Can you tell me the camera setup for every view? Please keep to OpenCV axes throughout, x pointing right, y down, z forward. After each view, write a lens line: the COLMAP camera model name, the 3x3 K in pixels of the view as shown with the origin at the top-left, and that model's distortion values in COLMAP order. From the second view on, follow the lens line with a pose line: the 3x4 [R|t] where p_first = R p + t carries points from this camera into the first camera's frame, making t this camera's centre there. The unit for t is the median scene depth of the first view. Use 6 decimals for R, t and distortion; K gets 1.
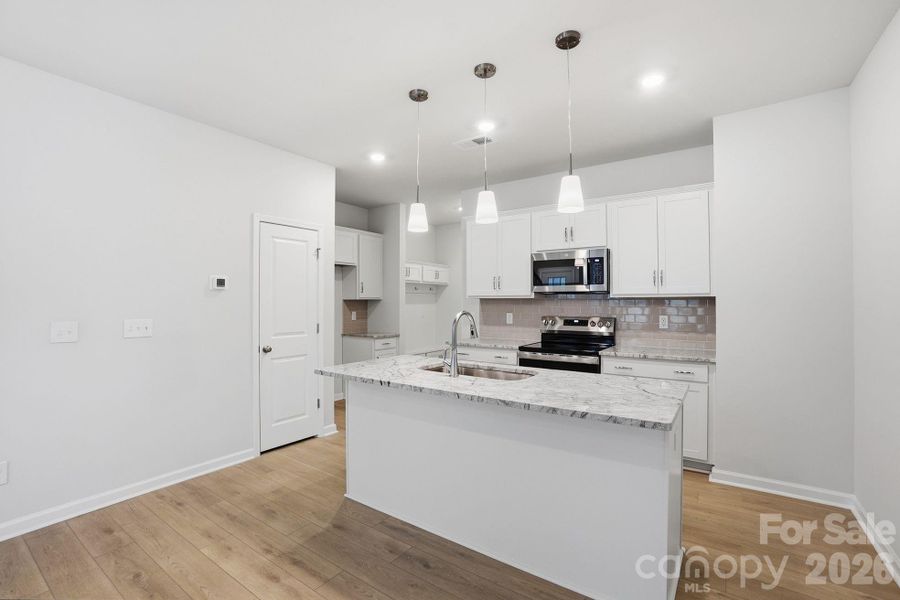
lens RADIAL K [[401.7, 0, 441.7], [0, 401.7, 300.8], [0, 0, 1]] dist [-0.034407, 0.003447]
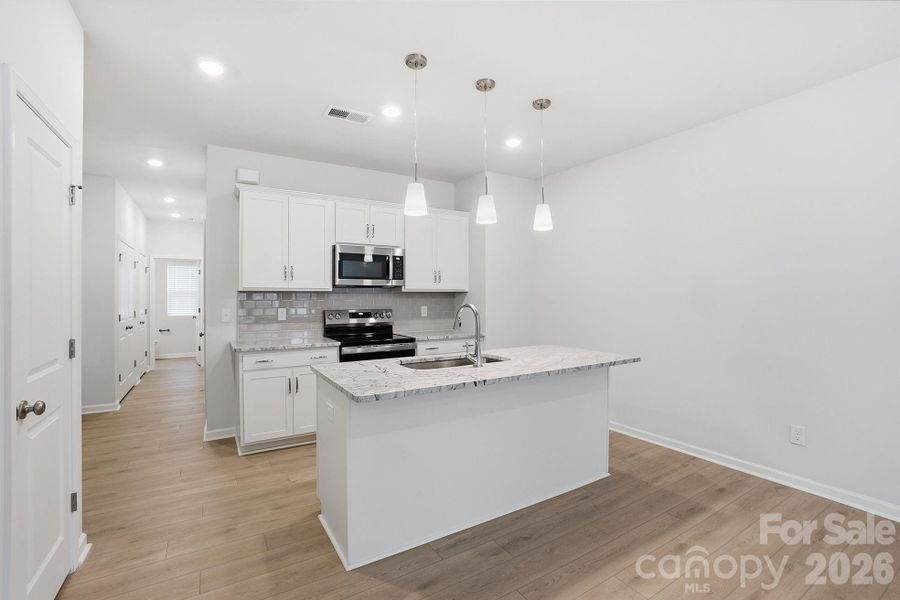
lens RADIAL K [[401.7, 0, 450.5], [0, 401.7, 297.3], [0, 0, 1]] dist [-0.034407, 0.003447]
pose [[0.386349, -0.002584, 0.922349, -0.583489], [-0.003592, 0.999984, 0.004306, 0.003018], [-0.922346, -0.004977, 0.386333, 0.405447]]
